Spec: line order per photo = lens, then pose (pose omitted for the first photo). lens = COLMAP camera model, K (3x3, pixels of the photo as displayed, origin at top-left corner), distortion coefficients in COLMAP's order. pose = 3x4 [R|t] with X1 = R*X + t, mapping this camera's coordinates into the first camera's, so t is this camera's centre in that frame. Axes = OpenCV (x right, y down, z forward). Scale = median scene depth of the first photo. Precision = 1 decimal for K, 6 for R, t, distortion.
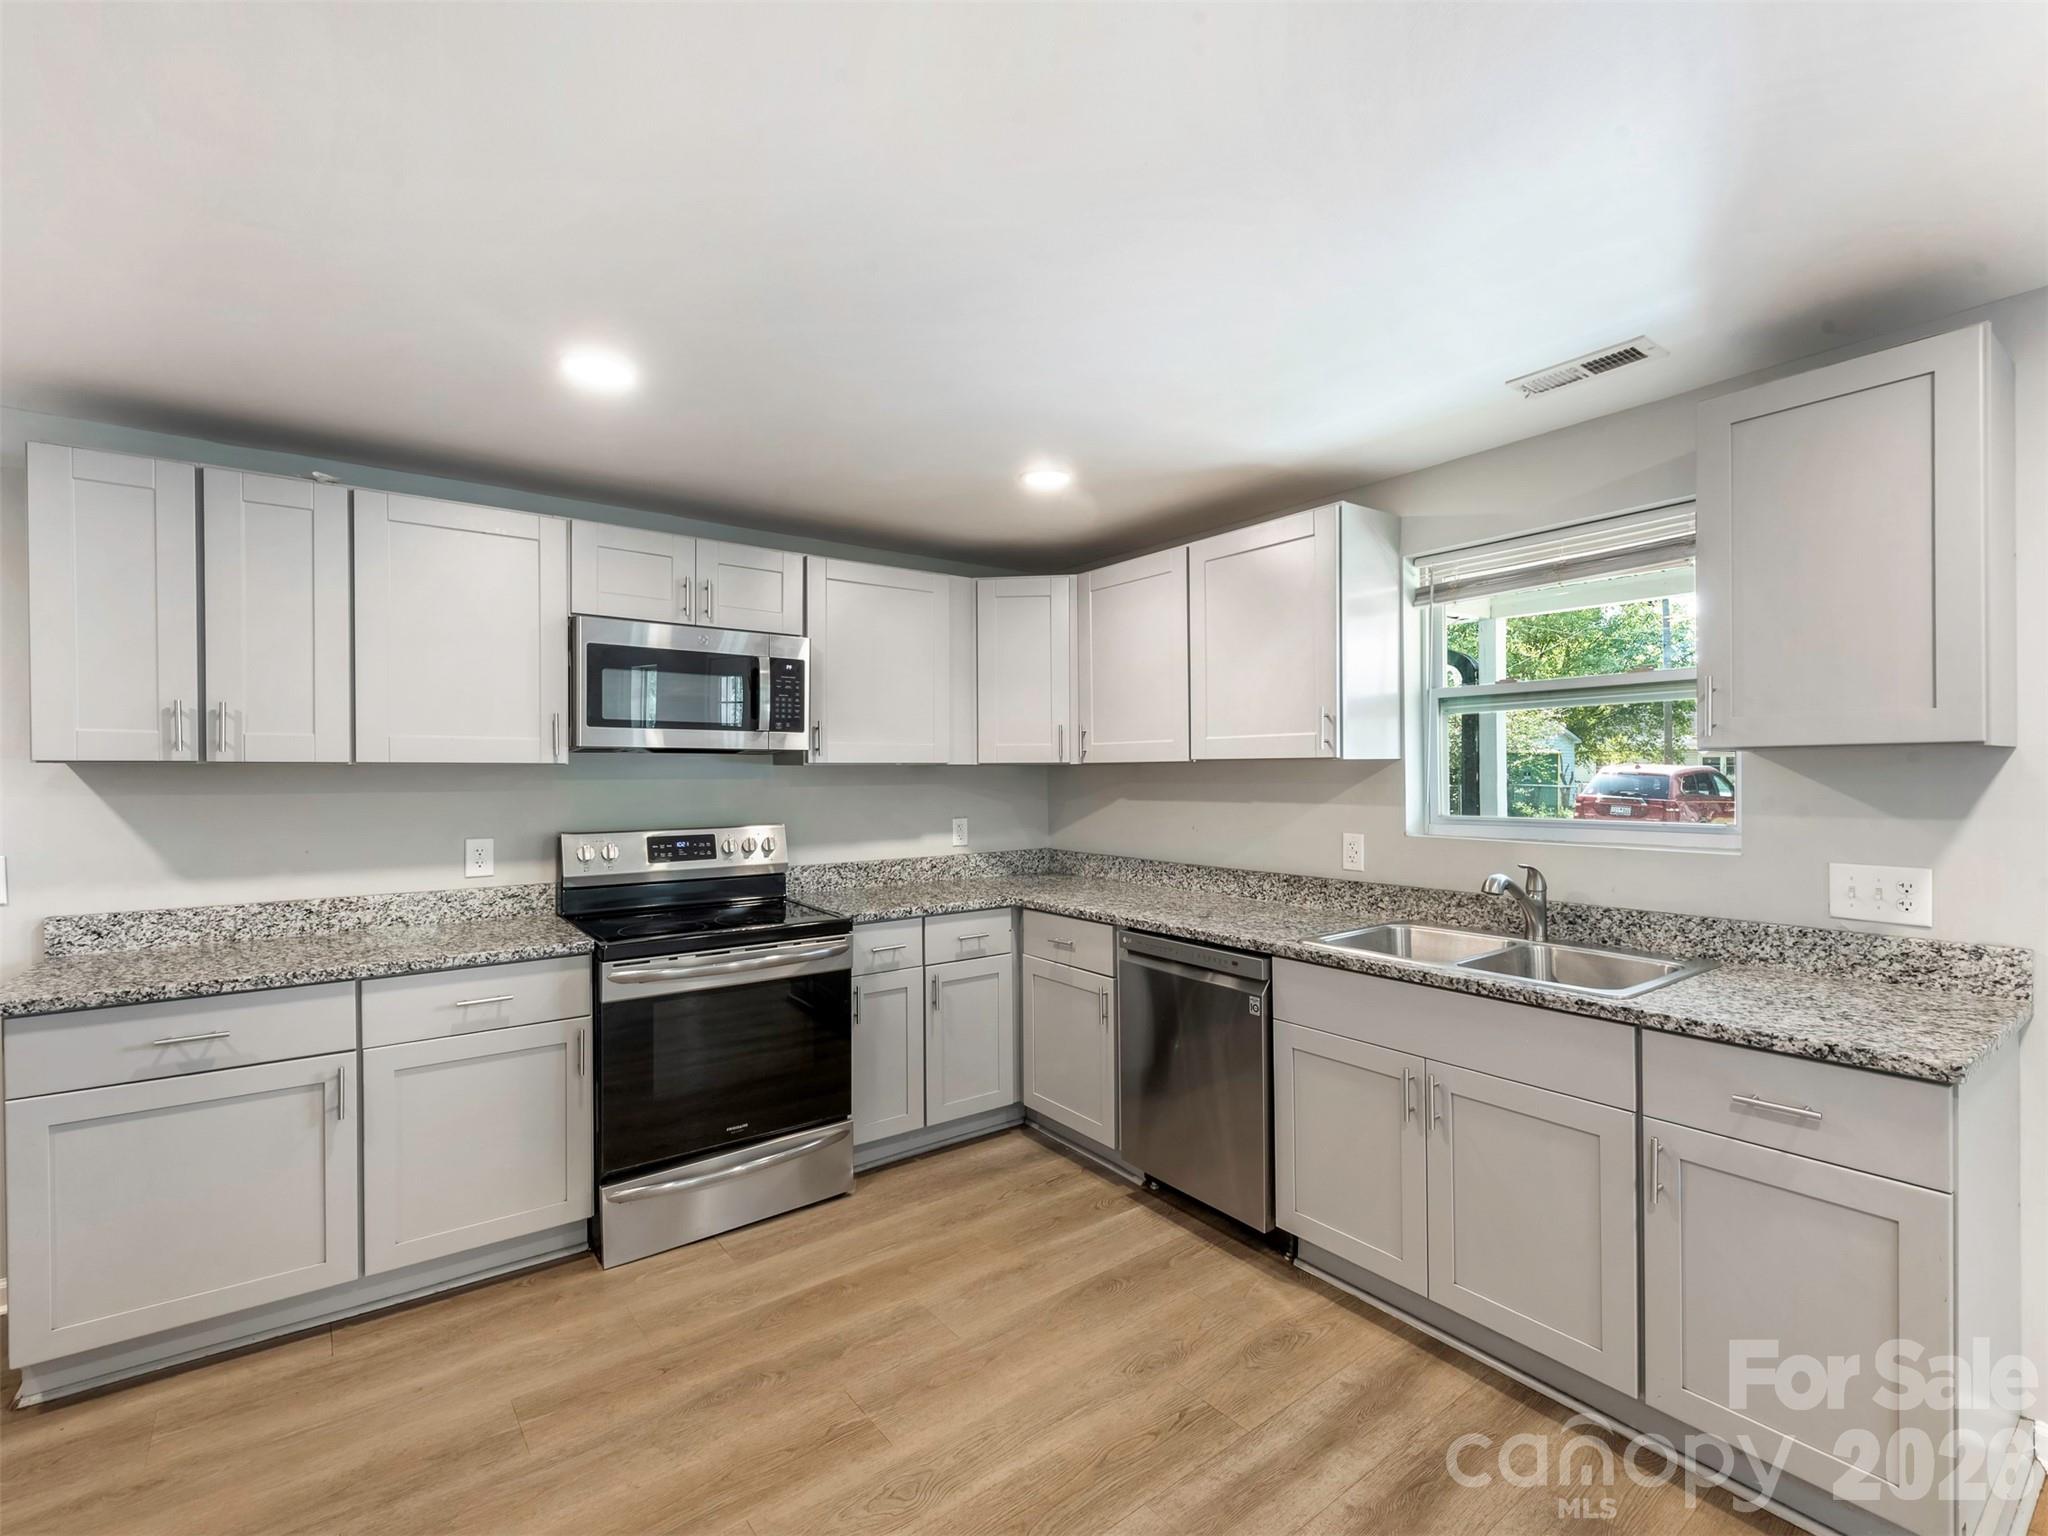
lens RADIAL K [[933.8, 0, 1053.8], [0, 933.8, 778.6], [0, 0, 1]] dist [0.004975, -0.003241]
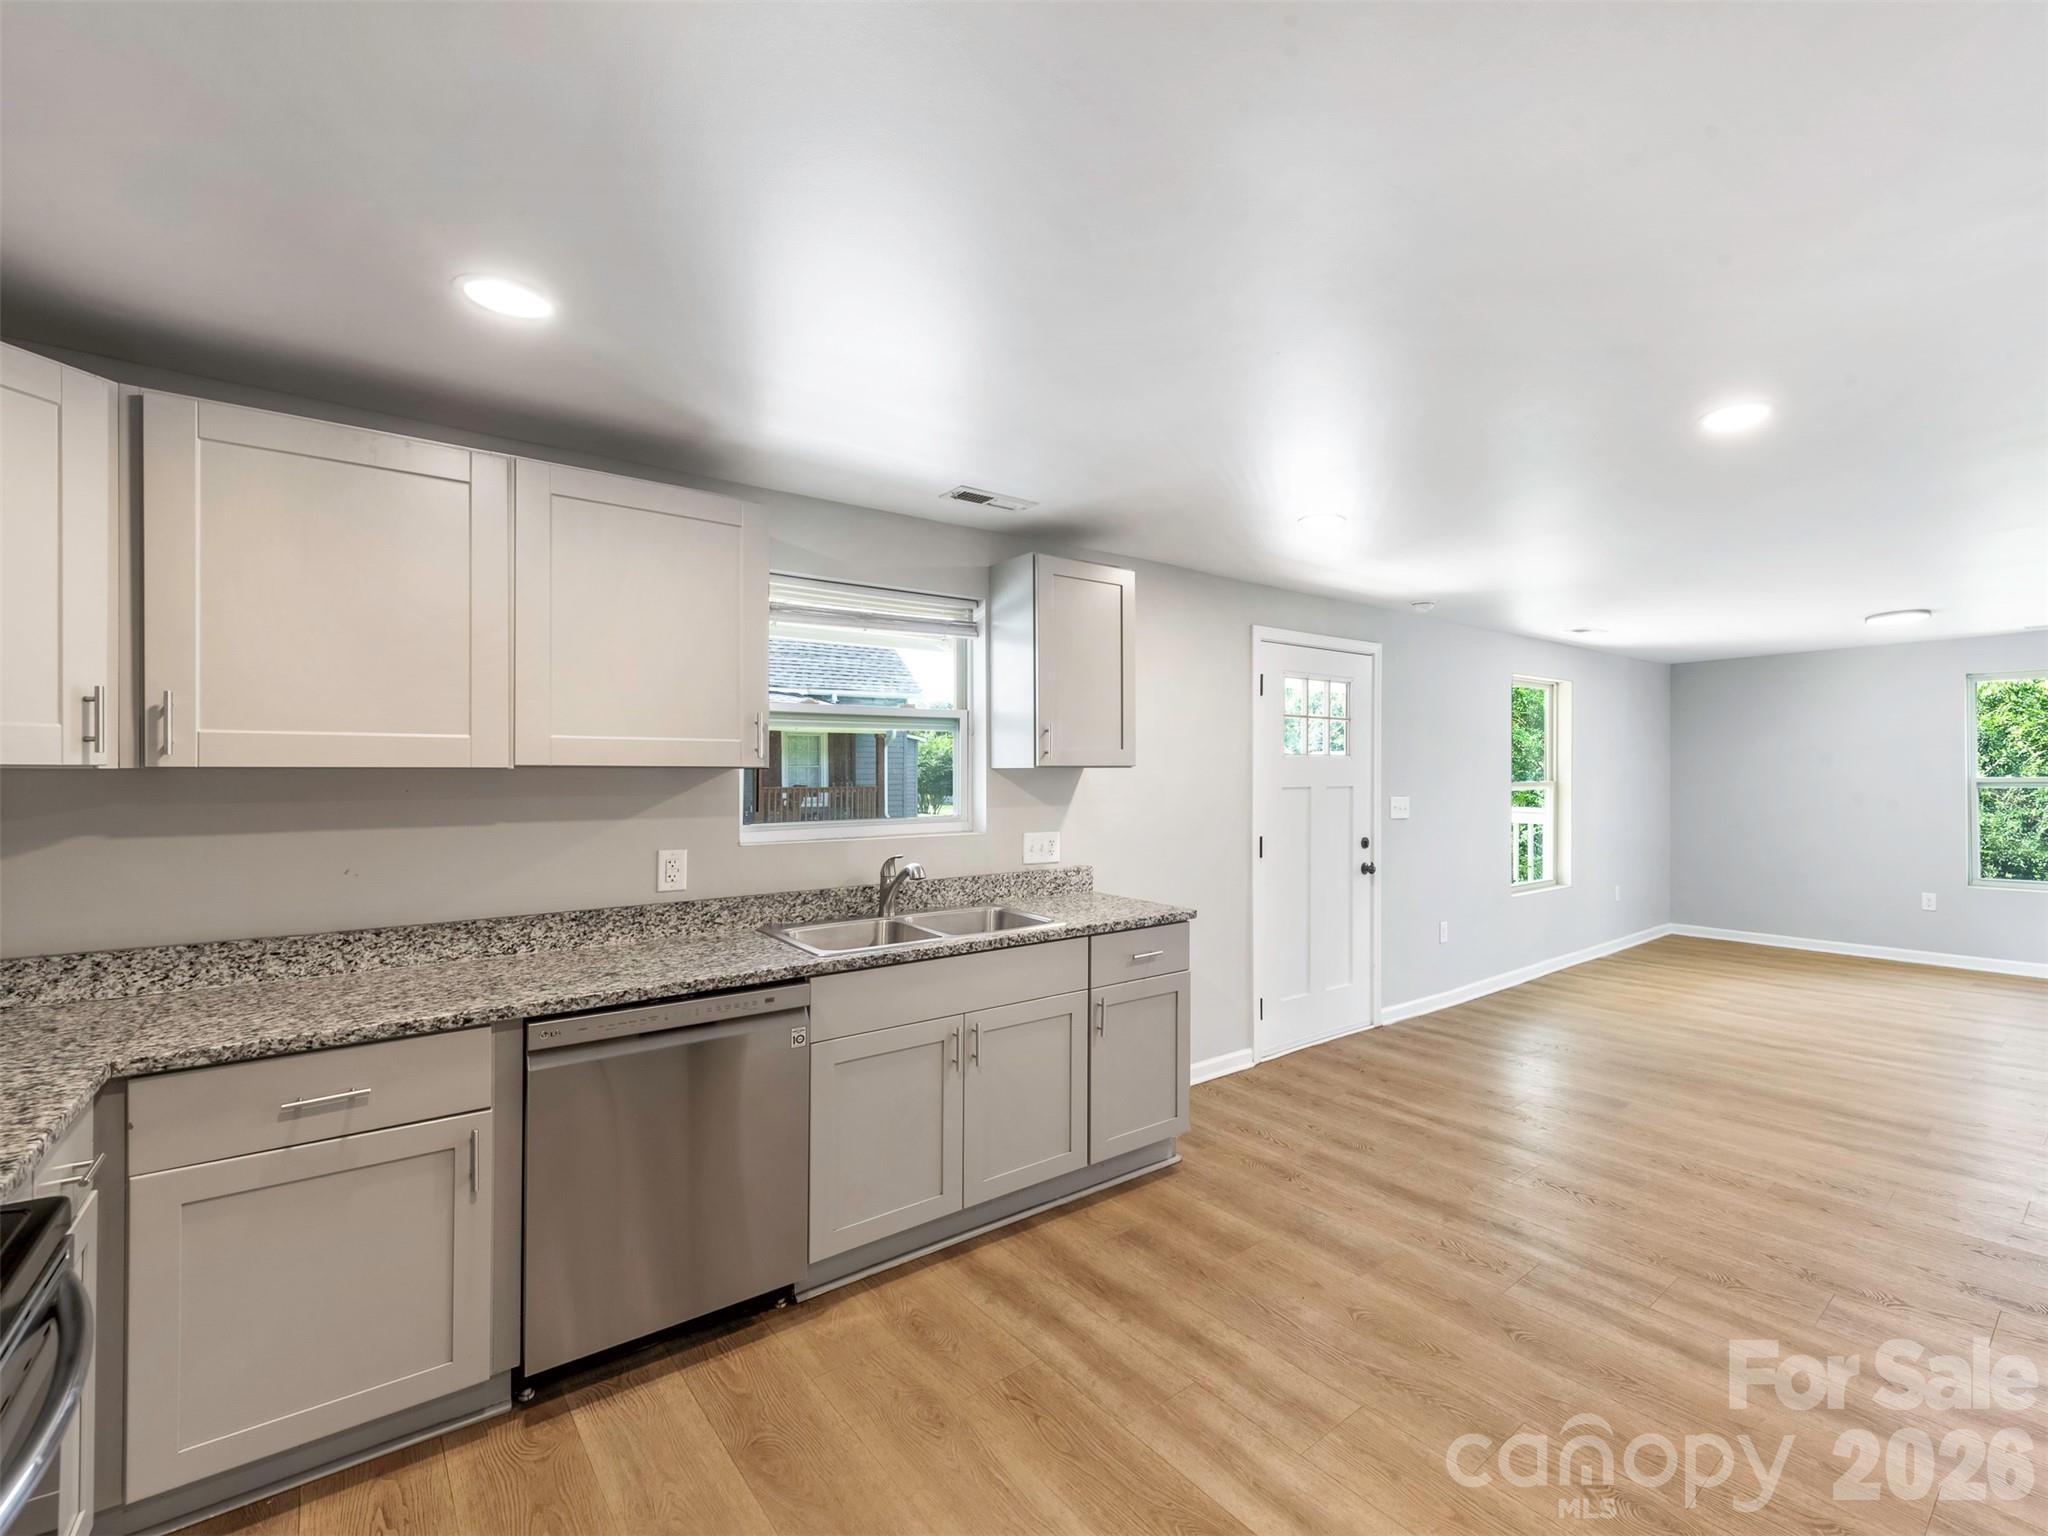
lens RADIAL K [[930.3, 0, 1133.7], [0, 930.3, 776.1], [0, 0, 1]] dist [0.019408, -0.007894]
pose [[-0.054290, -0.002017, 0.998523, -0.735457], [0.006139, 0.999978, 0.002353, -0.014017], [-0.998506, 0.006257, -0.054276, 0.736898]]
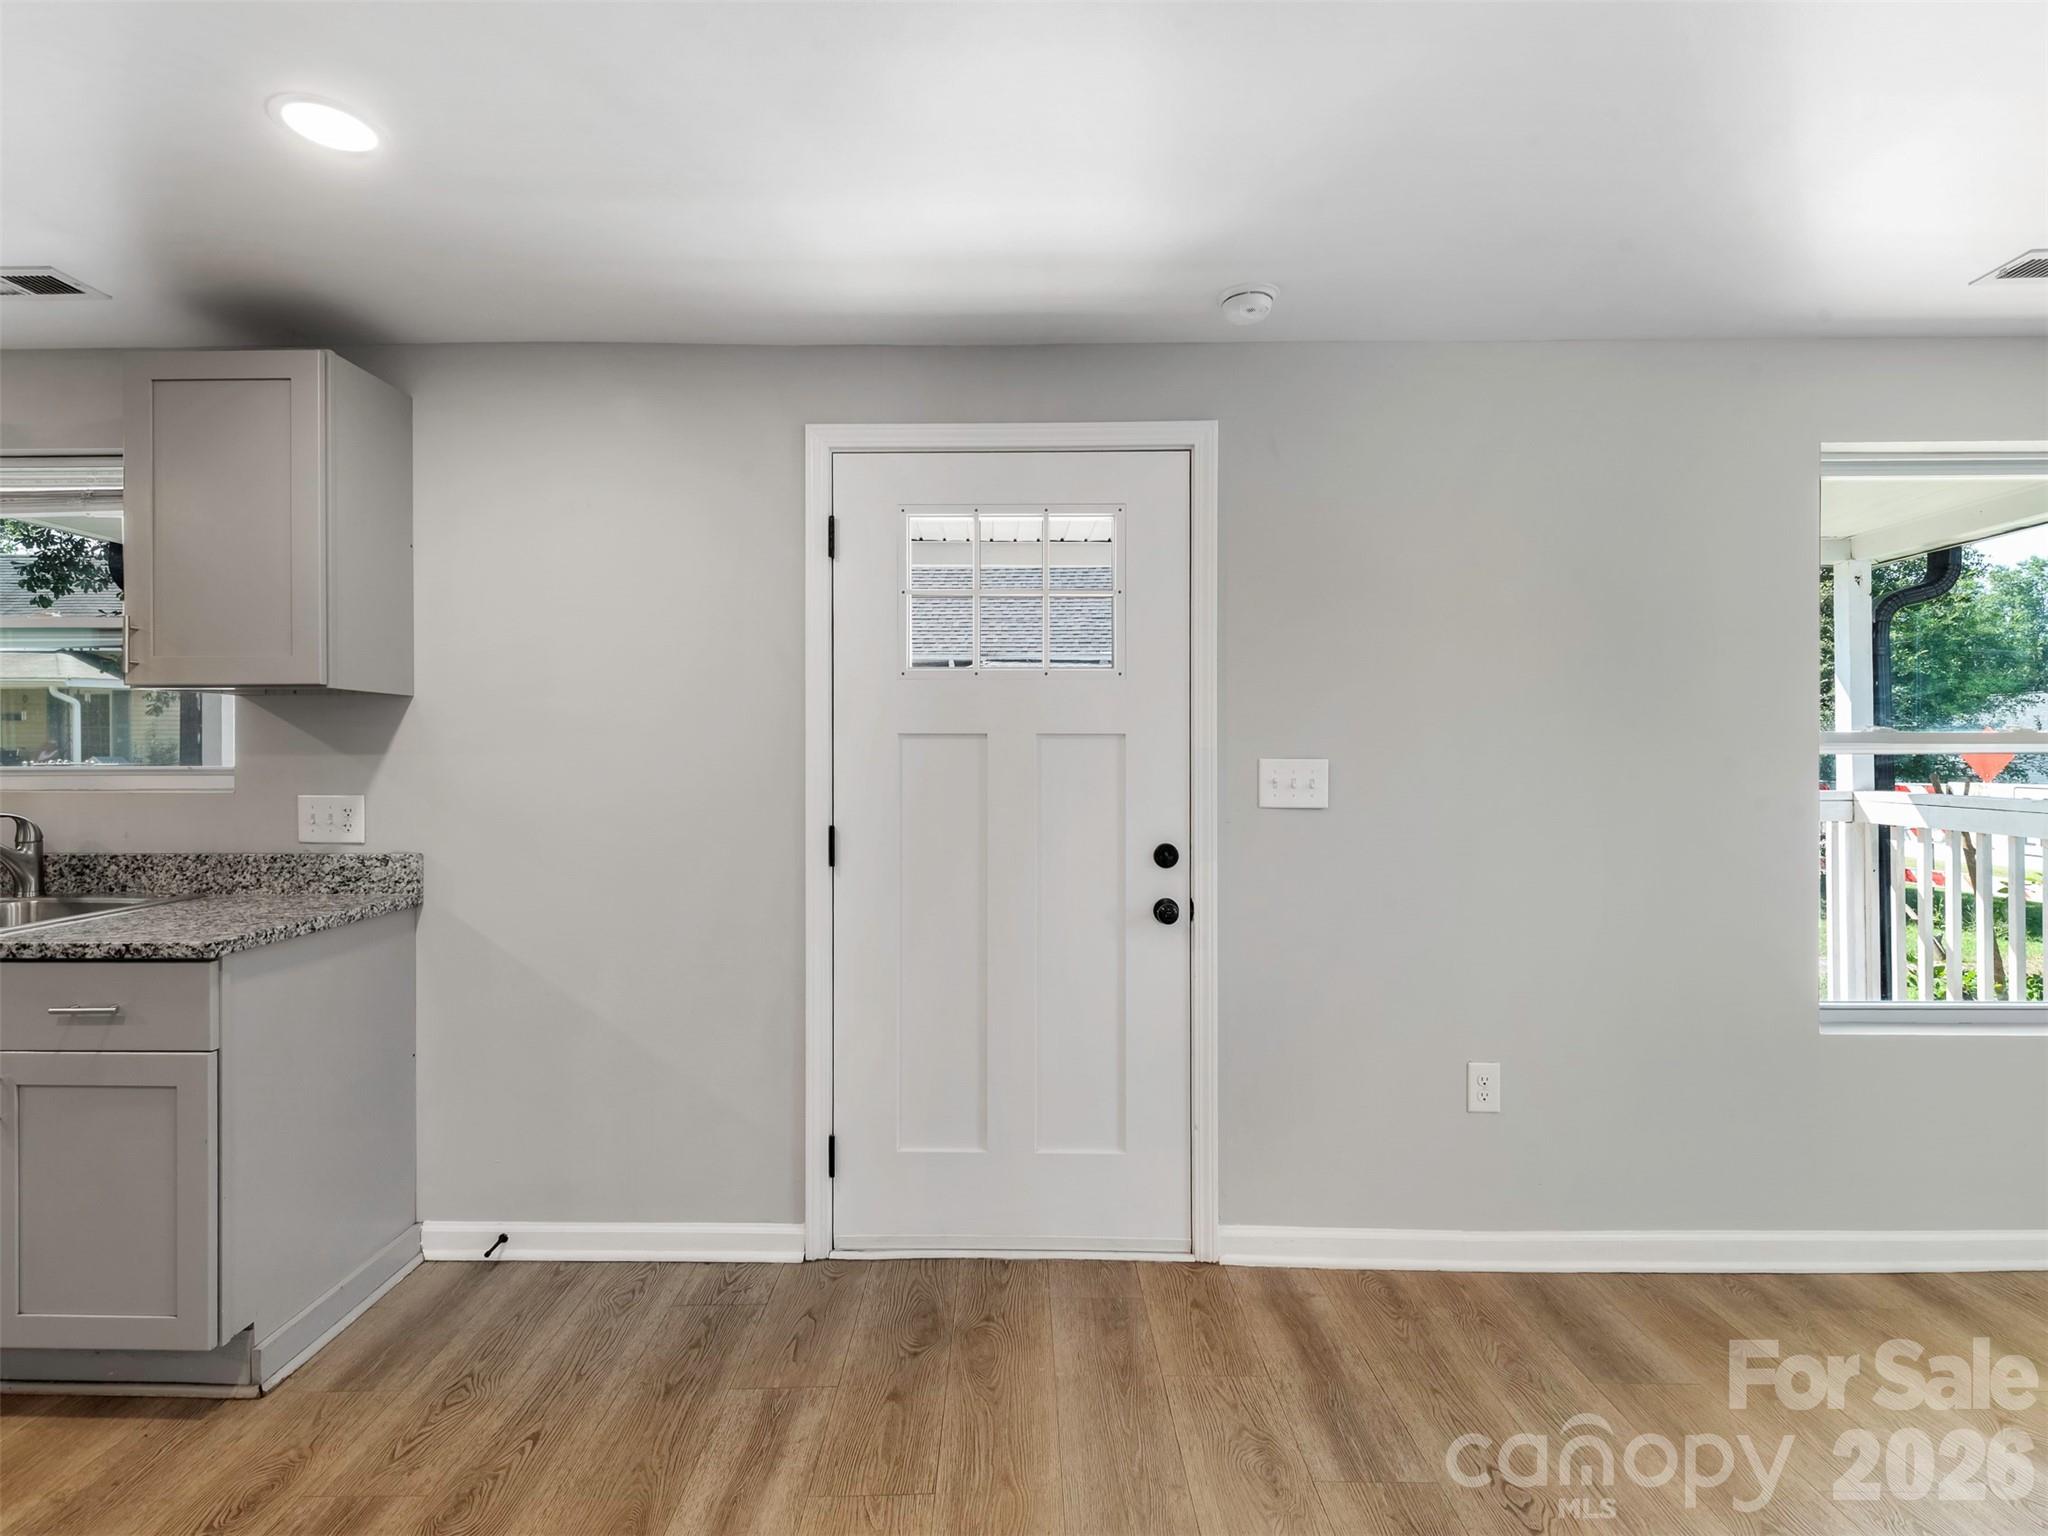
lens RADIAL K [[996.1, 0, 1031.4], [0, 996.1, 753.6], [0, 0, 1]] dist [0.006659, -0.002076]
pose [[0.628074, 0.007399, 0.778119, 0.367739], [0.002792, 0.999927, -0.011762, 0.046907], [-0.778149, 0.009559, 0.628007, -0.376688]]
